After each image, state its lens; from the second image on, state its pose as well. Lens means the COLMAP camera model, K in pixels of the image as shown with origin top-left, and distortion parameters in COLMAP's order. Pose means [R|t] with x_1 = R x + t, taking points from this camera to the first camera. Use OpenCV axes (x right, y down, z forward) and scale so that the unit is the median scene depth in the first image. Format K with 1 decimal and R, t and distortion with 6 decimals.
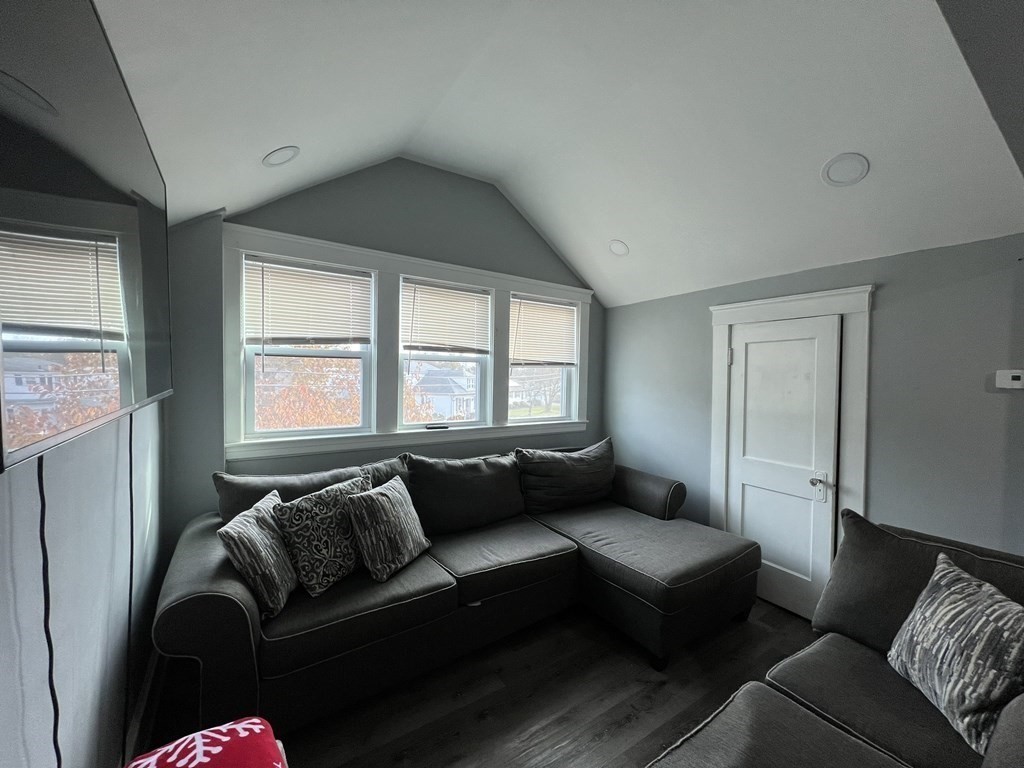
lens RADIAL K [[410.9, 0, 514.3], [0, 410.9, 386.2], [0, 0, 1]] dist [0.000838, 0.000155]
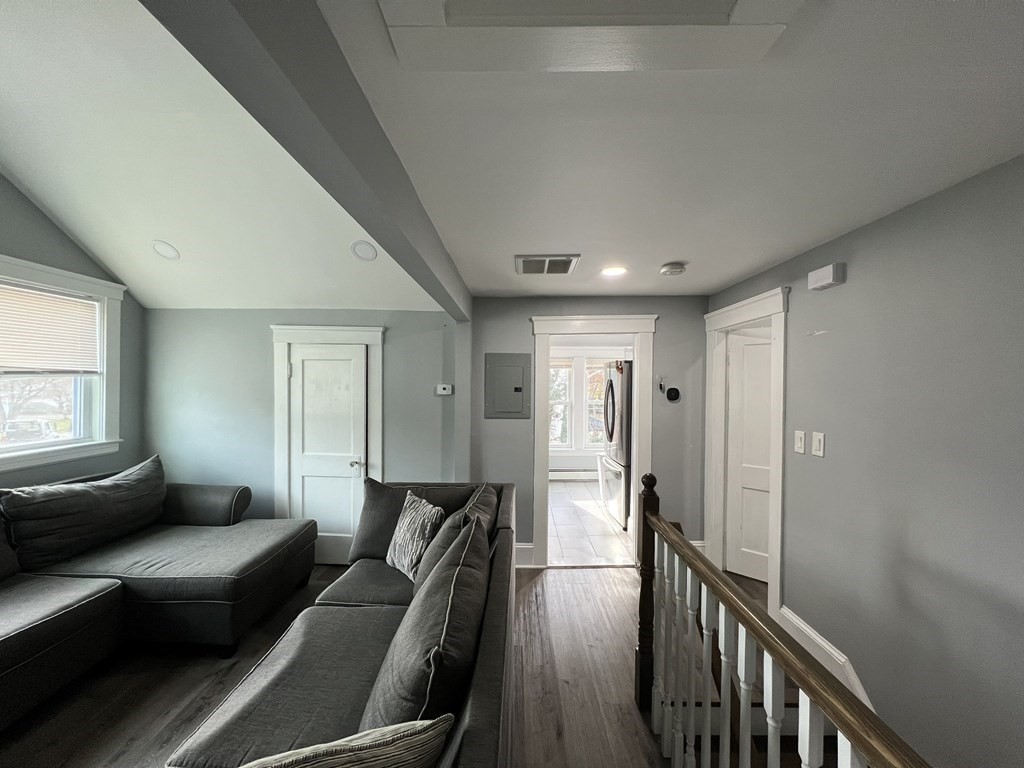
lens RADIAL K [[410.9, 0, 514.3], [0, 410.9, 386.2], [0, 0, 1]] dist [0.000838, 0.000155]
pose [[0.561506, -0.018241, 0.827272, -0.092186], [0.015739, 0.999812, 0.011363, -0.031832], [-0.827323, 0.006640, 0.561687, -0.202862]]
